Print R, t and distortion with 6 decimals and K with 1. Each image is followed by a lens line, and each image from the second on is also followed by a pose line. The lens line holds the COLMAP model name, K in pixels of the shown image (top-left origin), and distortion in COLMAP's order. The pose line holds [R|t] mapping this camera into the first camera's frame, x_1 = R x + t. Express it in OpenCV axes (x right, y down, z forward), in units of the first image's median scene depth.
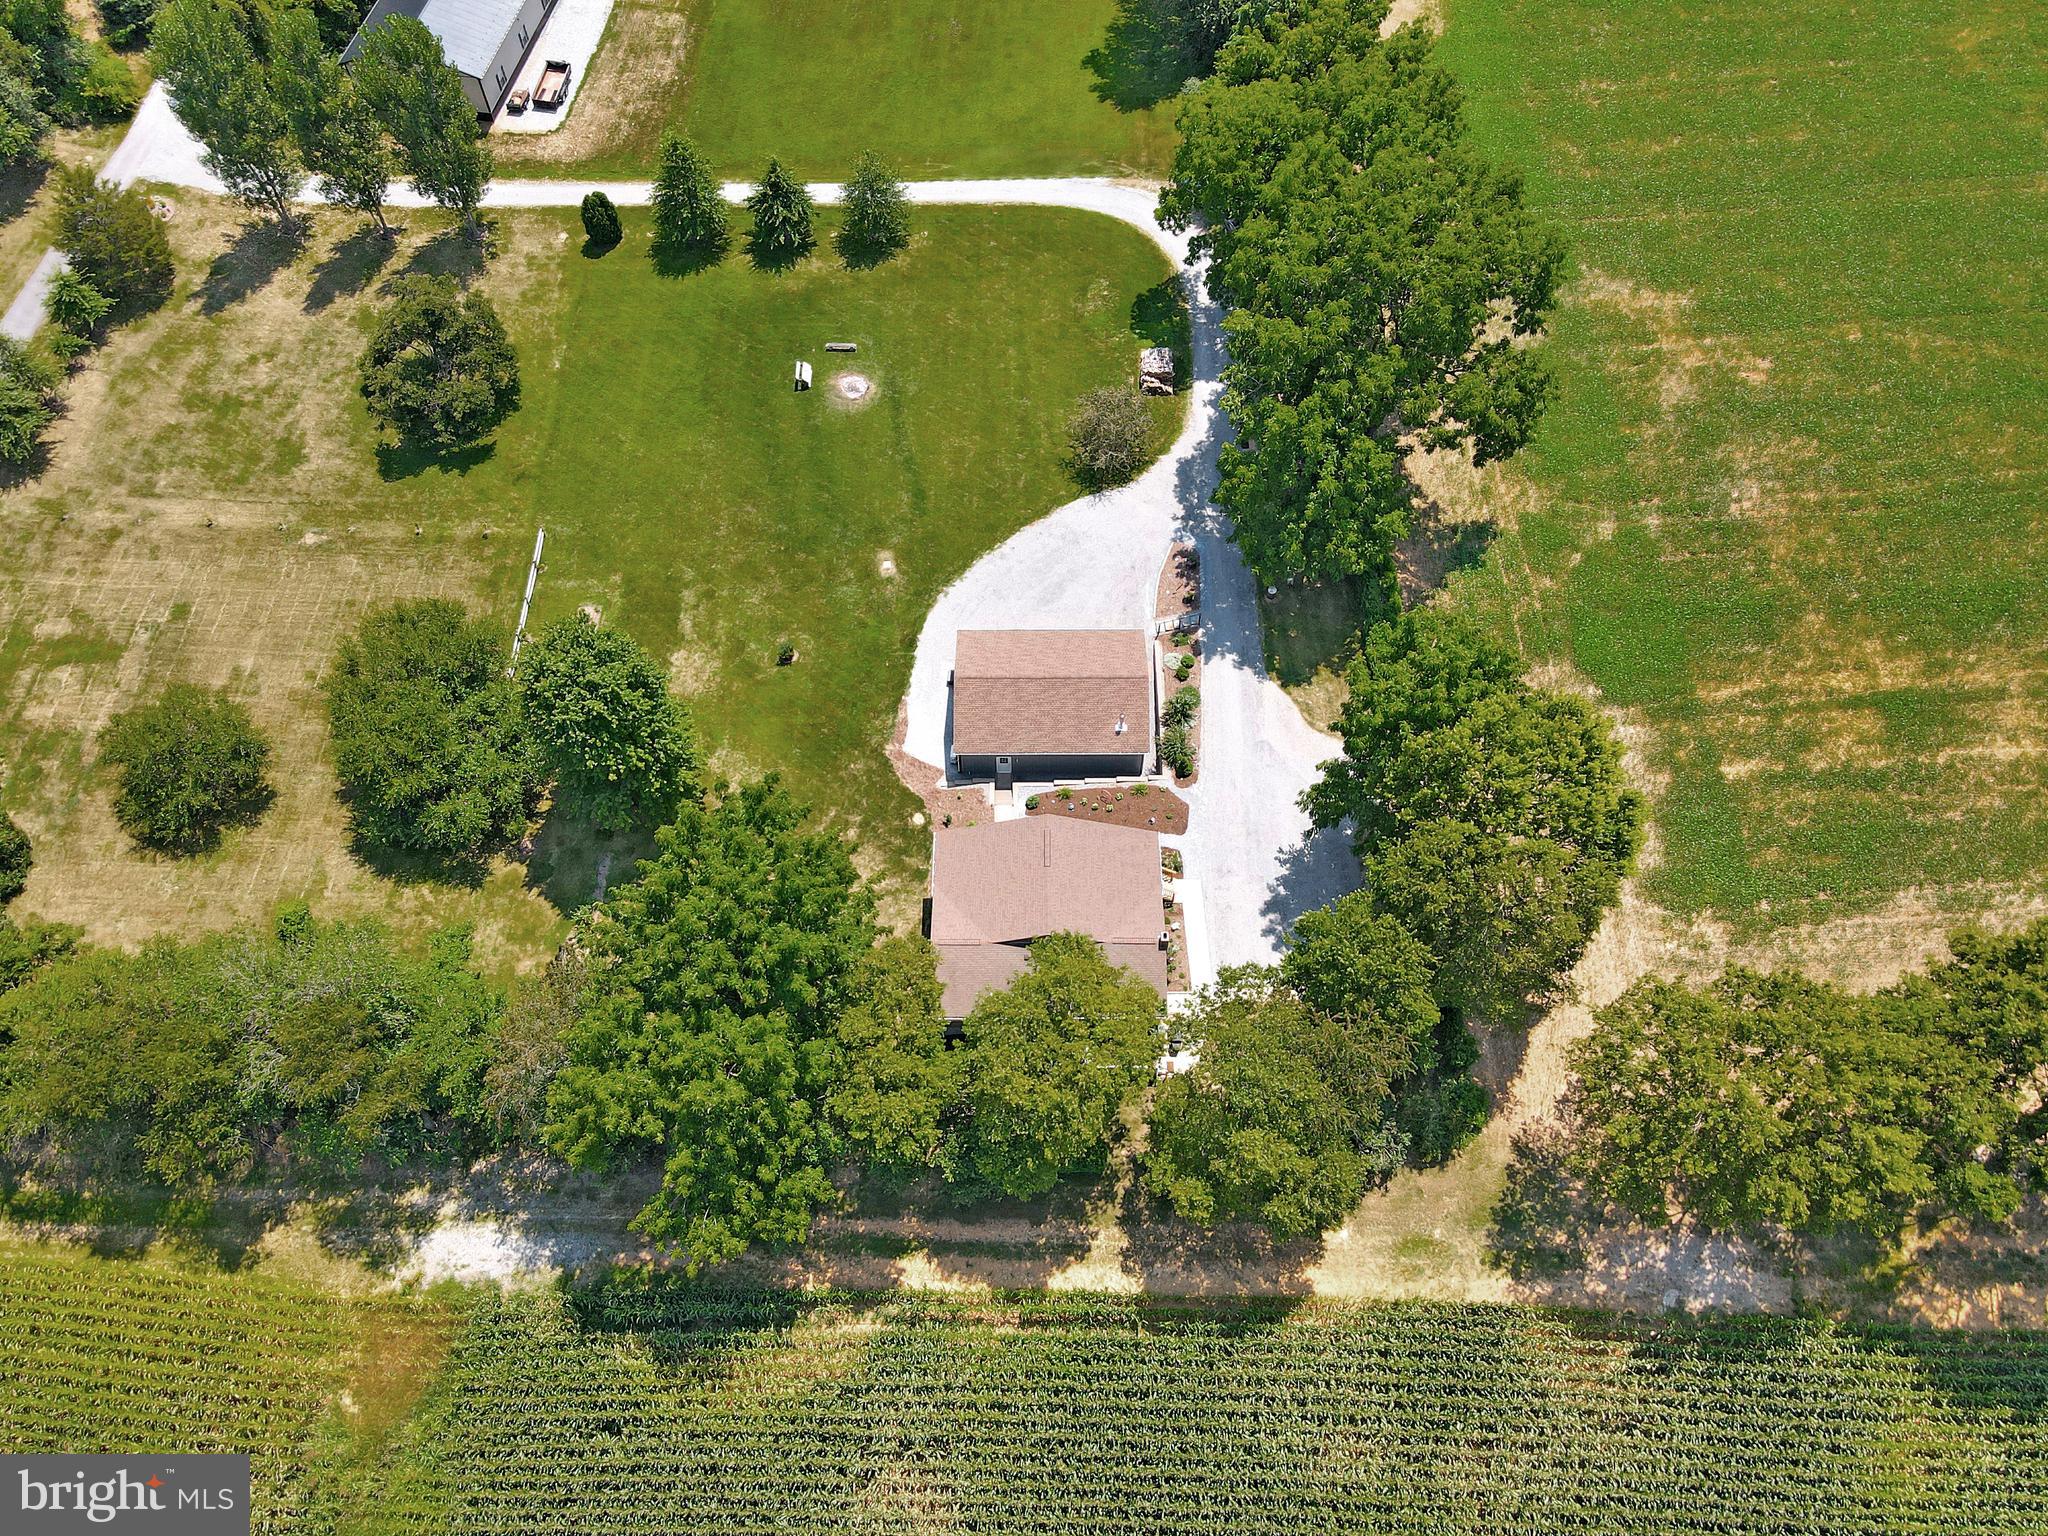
lens RADIAL K [[1508.5, 0, 1022.2], [0, 1508.5, 738.8], [0, 0, 1]] dist [0.014181, 0.009884]
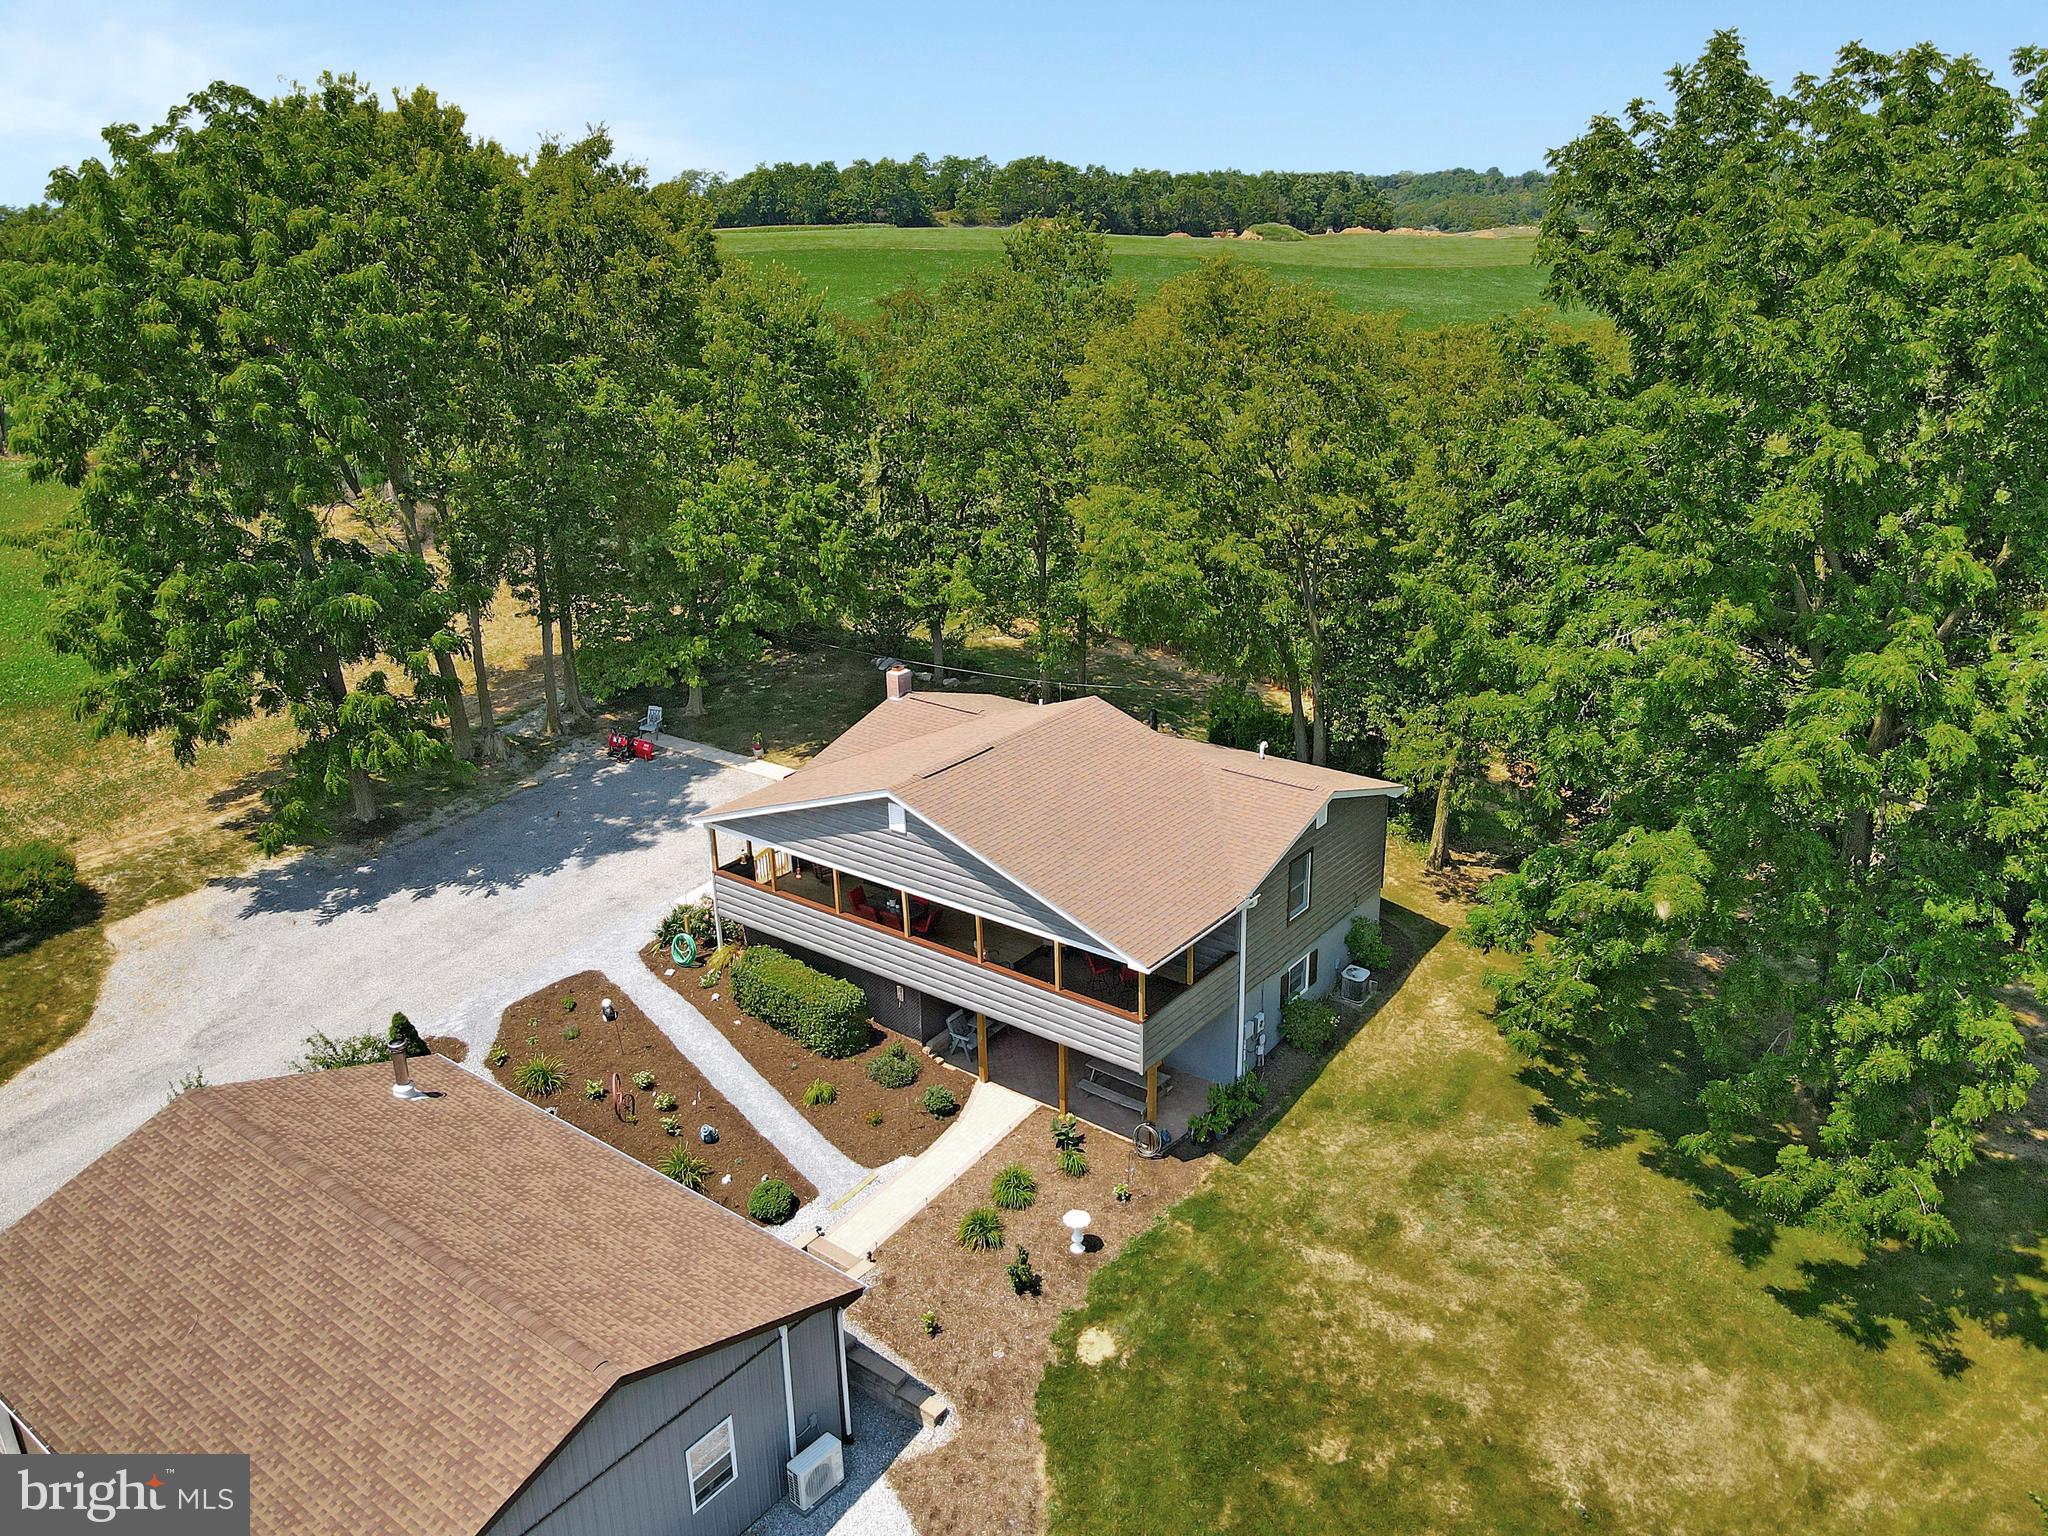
lens RADIAL K [[1508.5, 0, 1027.3], [0, 1508.5, 809.8], [0, 0, 1]] dist [0.014181, 0.009884]
pose [[-0.792068, -0.208007, 0.573901, -0.181688], [0.532839, 0.223130, 0.816269, -0.187208], [-0.297844, 0.952337, -0.065899, 0.846811]]
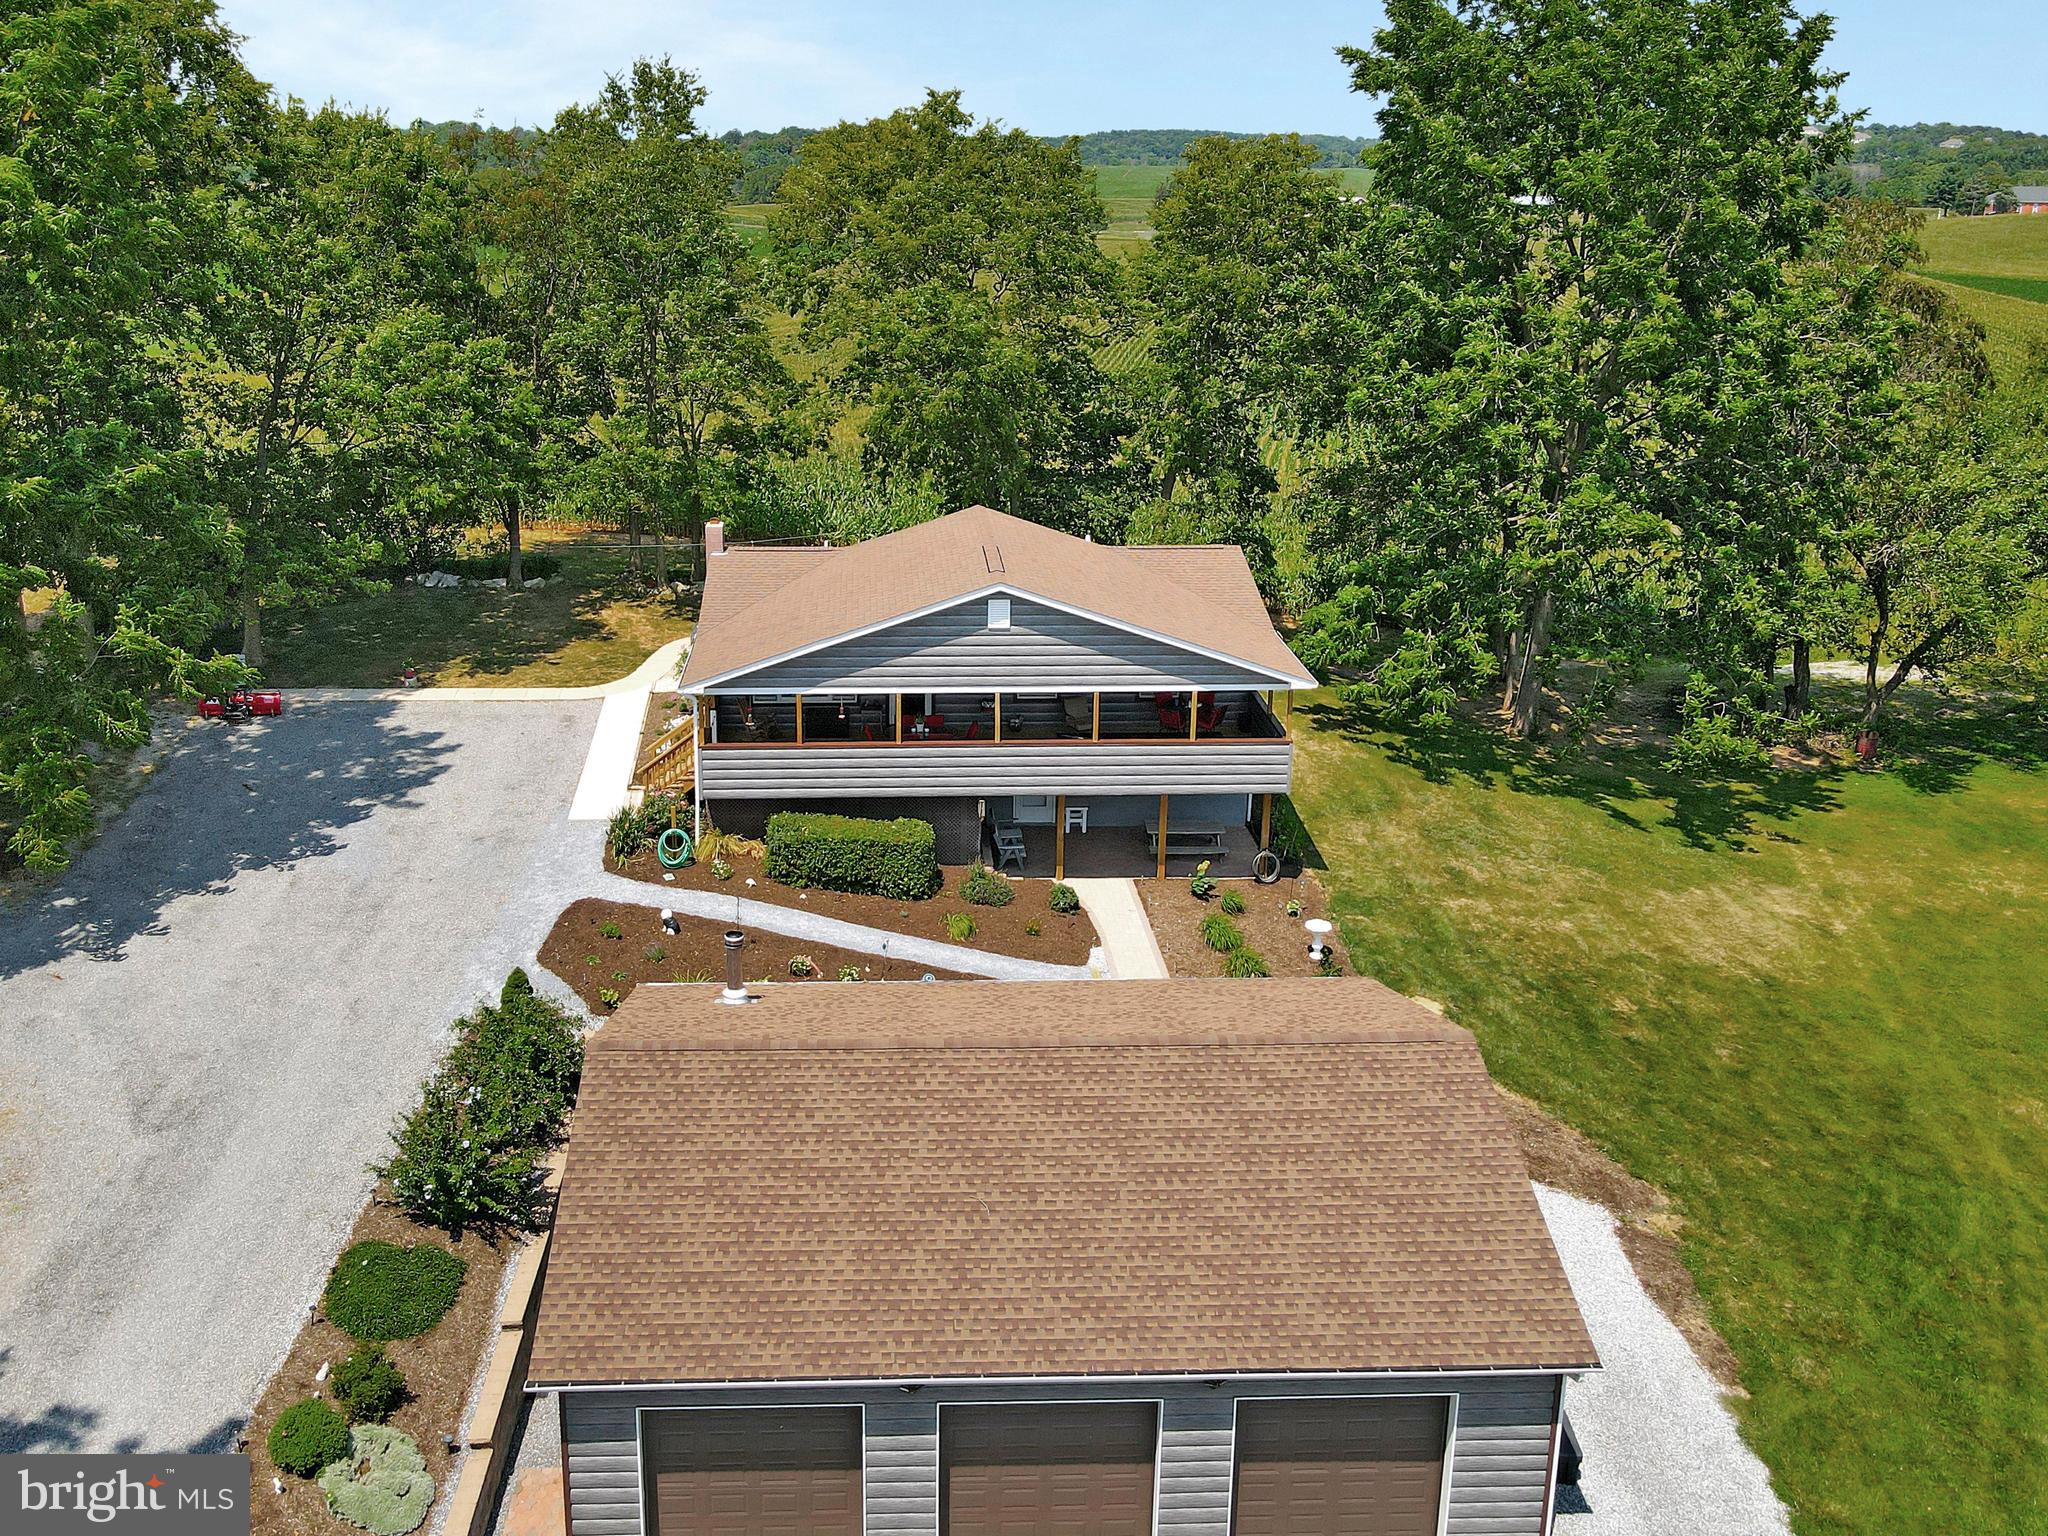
lens RADIAL K [[1702.4, 0, 926.6], [0, 1702.4, 617.8], [0, 0, 1]] dist [0.004902, 0.026771]
pose [[-0.999415, 0.012178, -0.031966, 0.038680], [-0.027294, 0.279382, 0.959792, -0.272500], [0.020619, 0.960103, -0.278886, 0.930100]]
